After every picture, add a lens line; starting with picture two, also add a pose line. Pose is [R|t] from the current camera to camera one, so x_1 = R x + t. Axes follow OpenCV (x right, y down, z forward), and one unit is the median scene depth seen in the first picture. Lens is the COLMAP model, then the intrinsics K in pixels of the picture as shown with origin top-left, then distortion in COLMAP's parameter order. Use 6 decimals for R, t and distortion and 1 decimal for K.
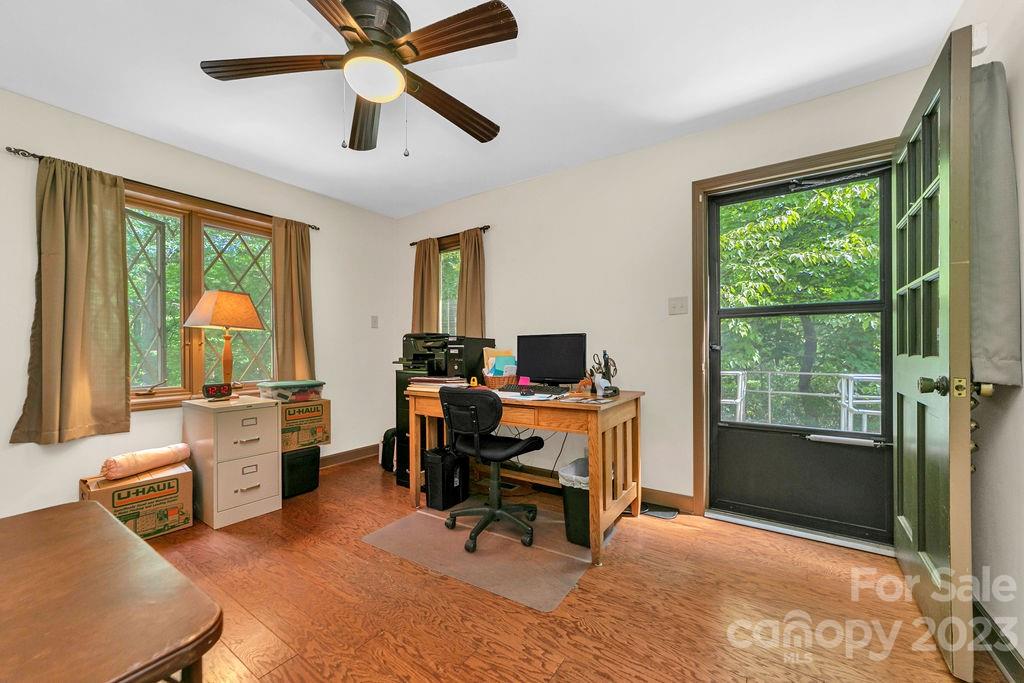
lens RADIAL K [[399.2, 0, 517.9], [0, 399.2, 347.5], [0, 0, 1]] dist [-0.000439, 0.000164]
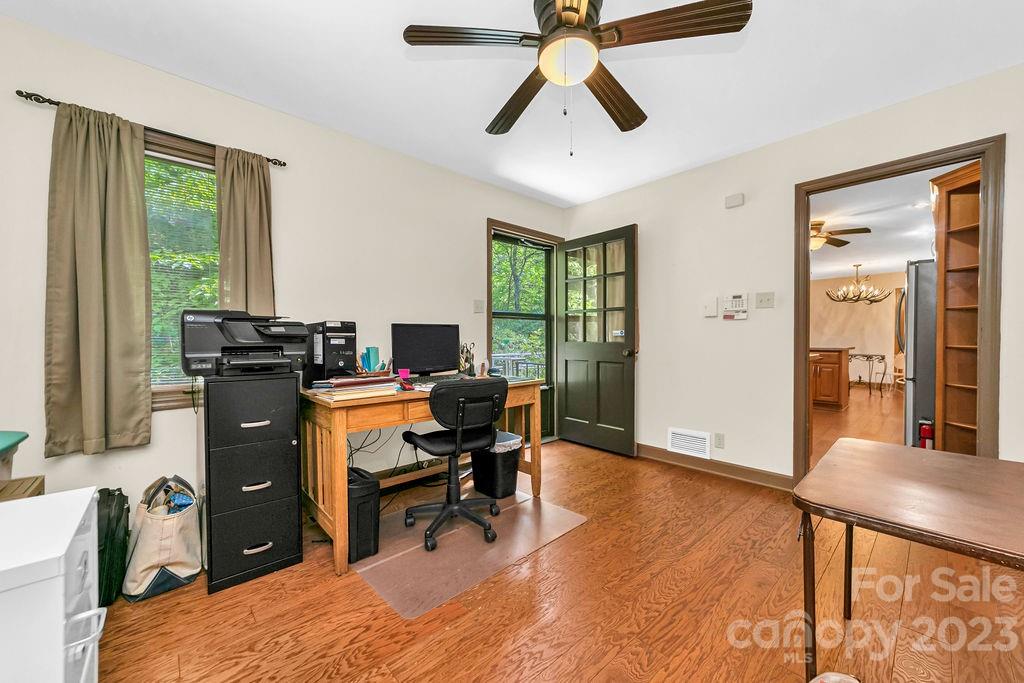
lens RADIAL K [[399.2, 0, 517.9], [0, 399.2, 347.5], [0, 0, 1]] dist [-0.000439, 0.000164]
pose [[0.215828, -0.017785, 0.976269, -0.845623], [-0.000188, 0.999833, 0.018256, 0.007479], [-0.976431, -0.004123, 0.215789, 0.570988]]
